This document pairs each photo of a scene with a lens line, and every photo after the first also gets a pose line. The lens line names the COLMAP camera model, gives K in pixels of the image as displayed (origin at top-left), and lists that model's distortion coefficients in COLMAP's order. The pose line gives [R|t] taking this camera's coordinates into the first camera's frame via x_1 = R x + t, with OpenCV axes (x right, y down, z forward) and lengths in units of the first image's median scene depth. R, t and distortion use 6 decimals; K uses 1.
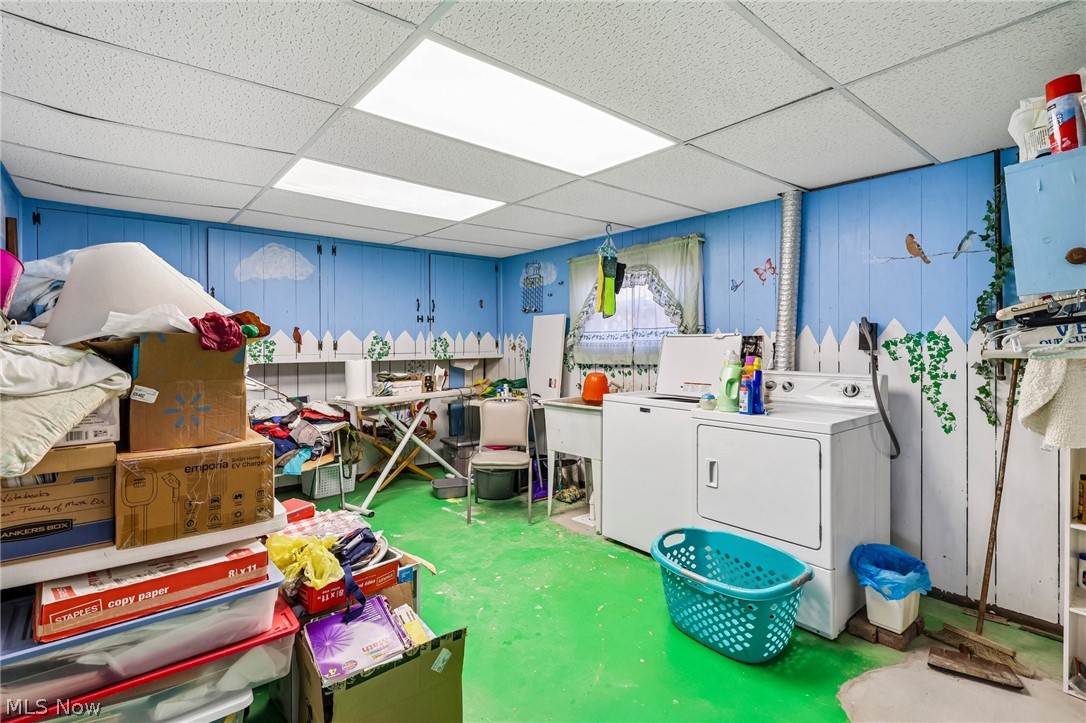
lens RADIAL K [[512.5, 0, 542.7], [0, 512.5, 339.0], [0, 0, 1]] dist [-0.001131, 0.000158]
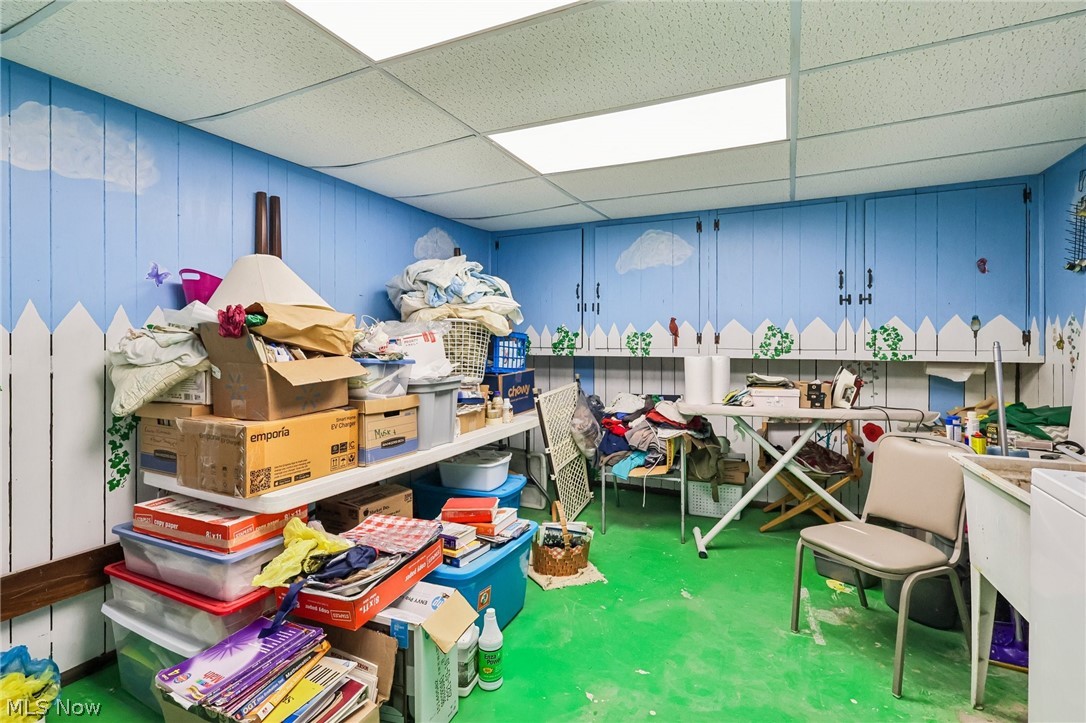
lens RADIAL K [[512.5, 0, 542.7], [0, 512.5, 339.0], [0, 0, 1]] dist [-0.001131, 0.000158]
pose [[0.407730, 0.002237, -0.913100, 0.258377], [0.005582, 0.999972, 0.004943, 0.008654], [0.913086, -0.007112, 0.407706, 0.431611]]
